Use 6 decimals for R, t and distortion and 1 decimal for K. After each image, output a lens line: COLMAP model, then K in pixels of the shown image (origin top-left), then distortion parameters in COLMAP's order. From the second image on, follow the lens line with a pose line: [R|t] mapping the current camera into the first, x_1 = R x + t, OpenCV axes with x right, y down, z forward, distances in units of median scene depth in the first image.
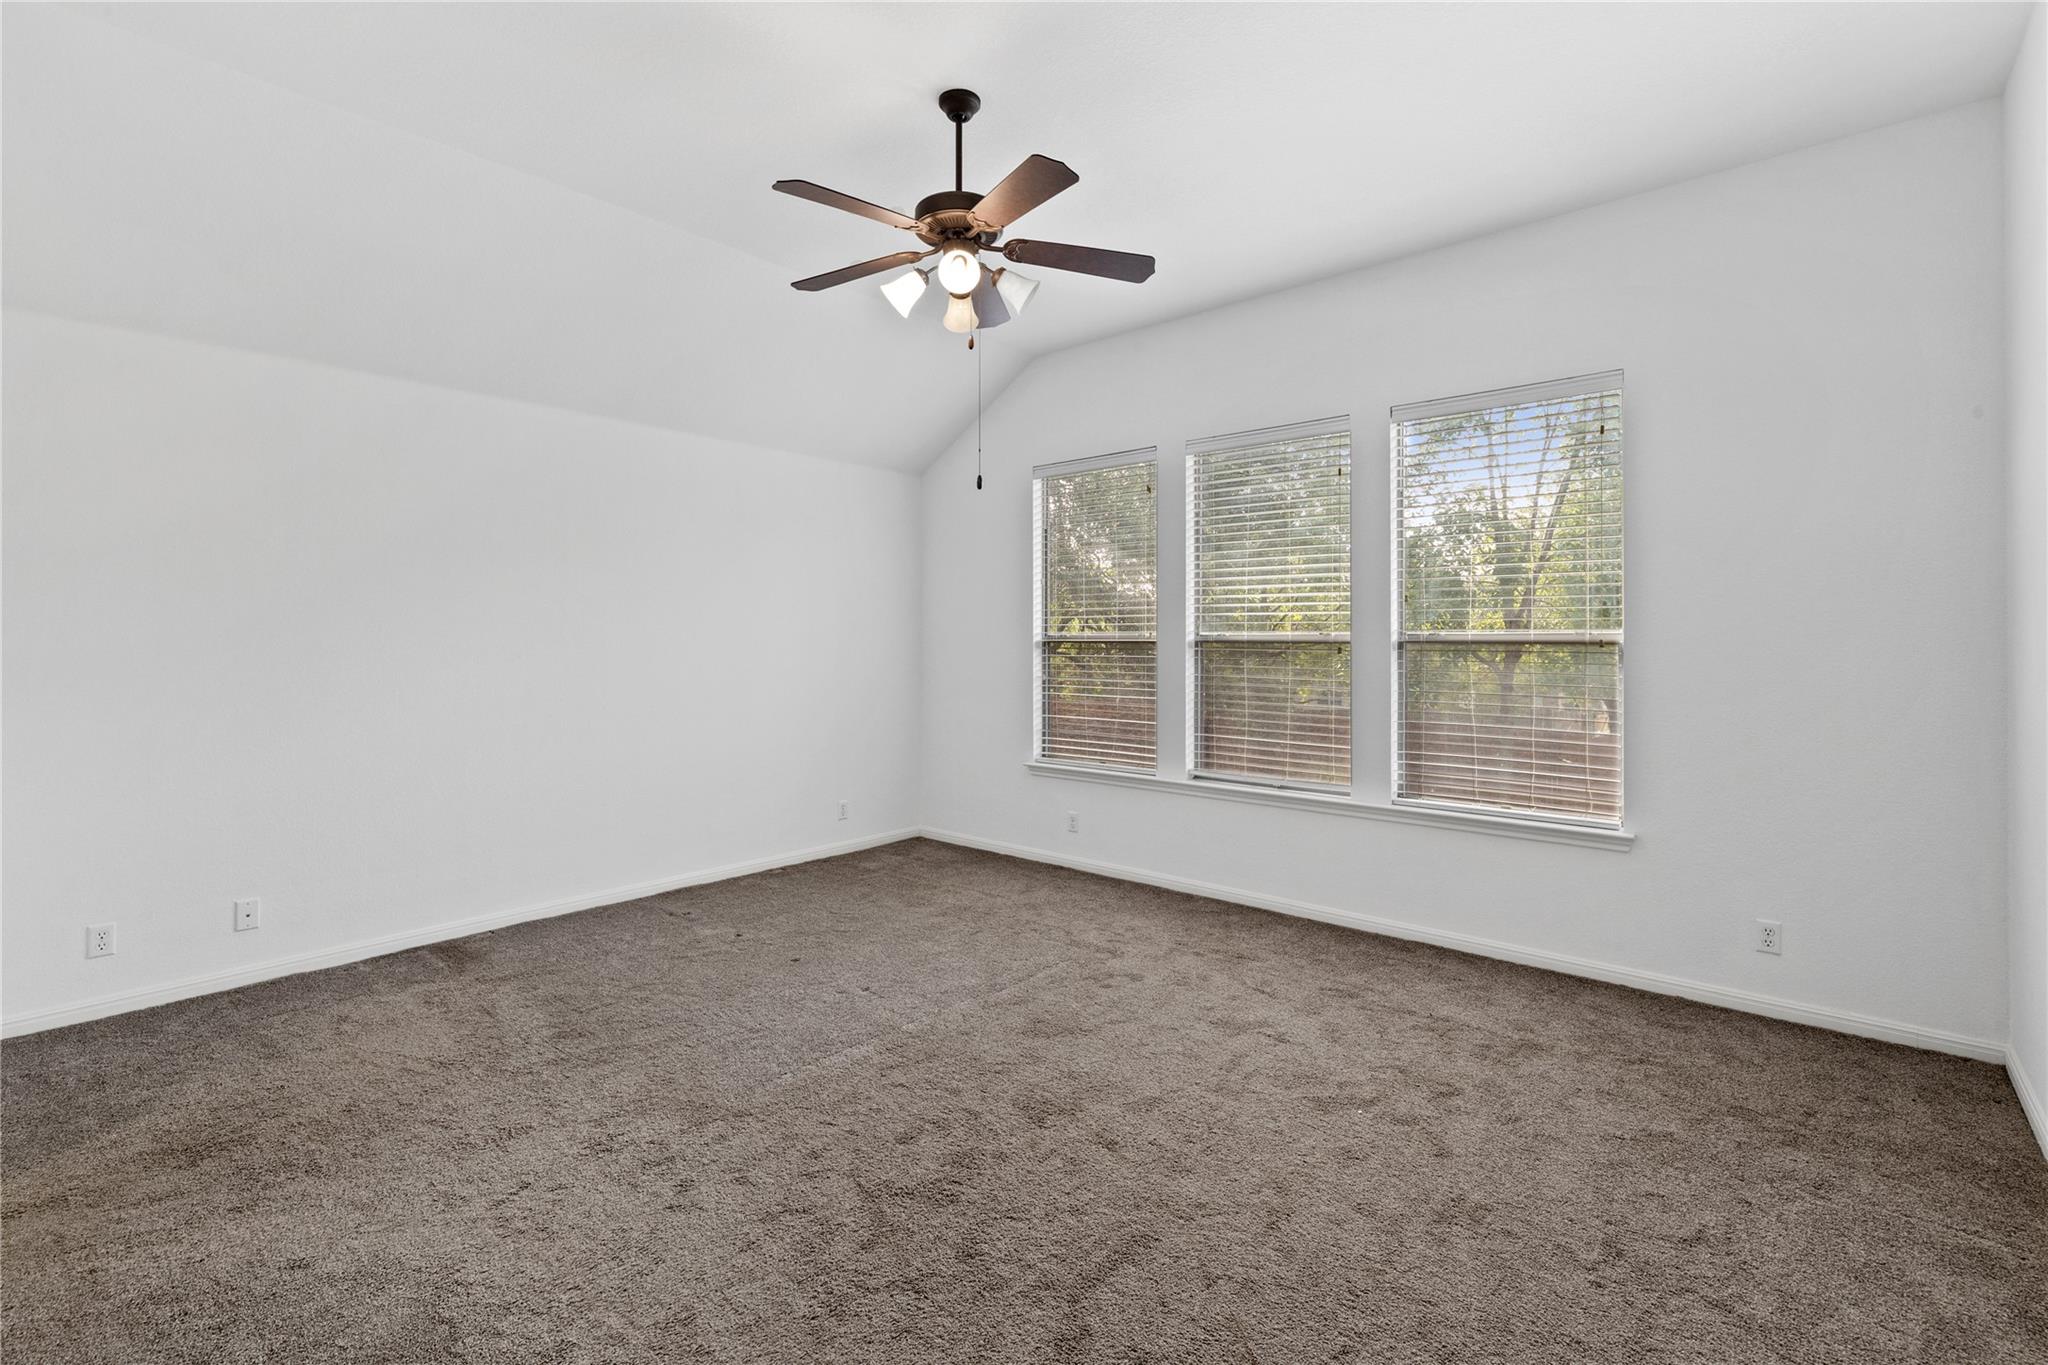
lens RADIAL K [[888.4, 0, 1025.2], [0, 888.4, 676.3], [0, 0, 1]] dist [-0.000350, 0.000315]
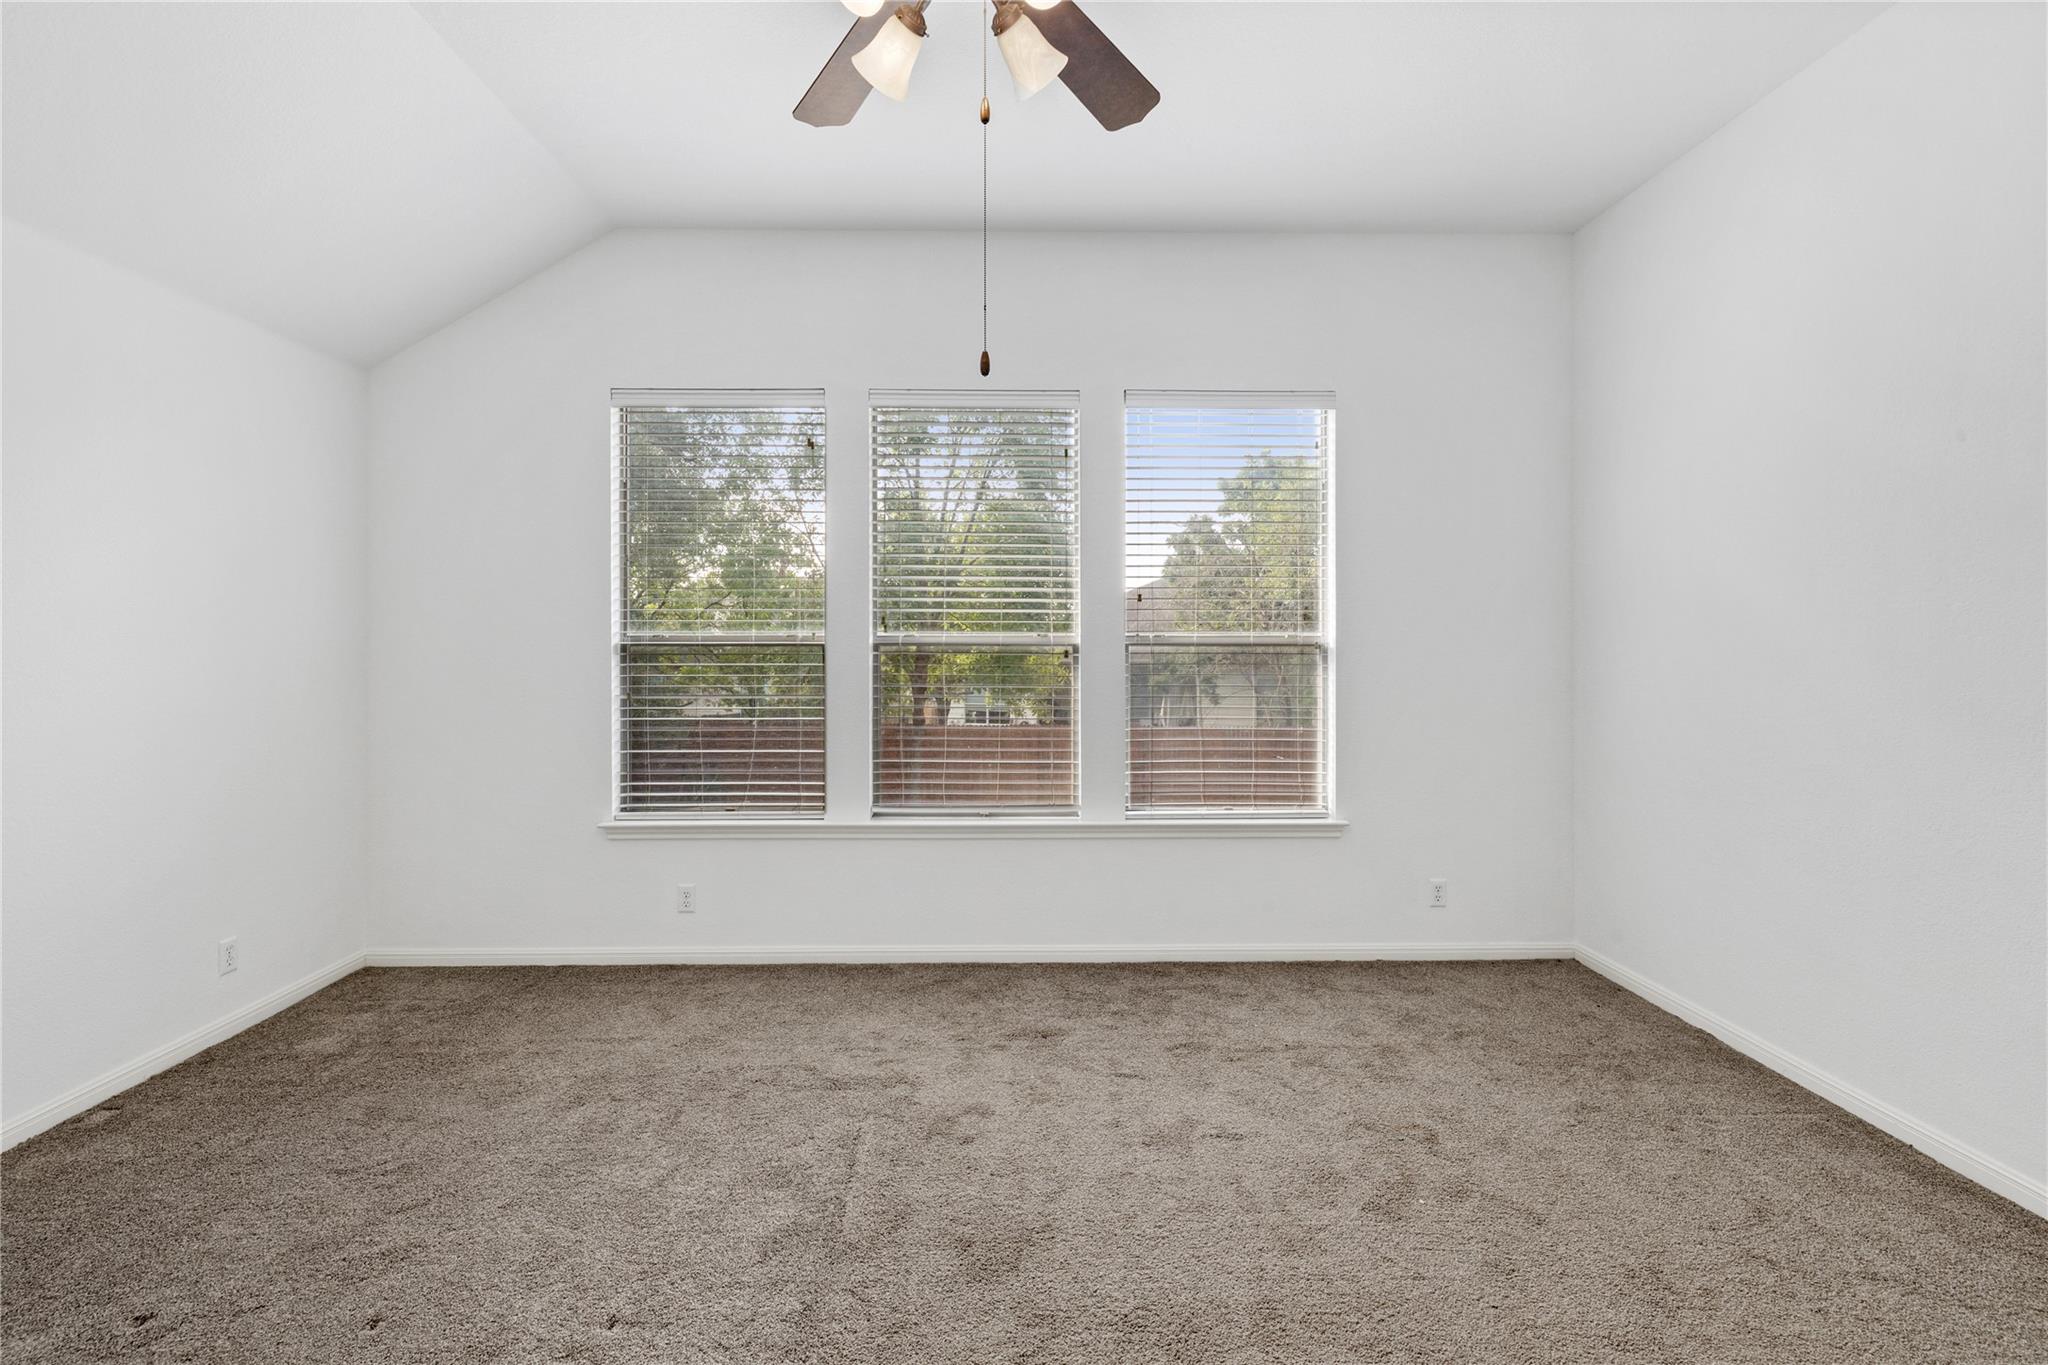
lens RADIAL K [[888.4, 0, 1025.2], [0, 888.4, 676.3], [0, 0, 1]] dist [-0.000350, 0.000315]
pose [[0.746216, -0.026140, 0.665191, -0.301383], [0.027320, 0.999589, 0.008632, -0.017433], [-0.665144, 0.011732, 0.746623, 0.409557]]
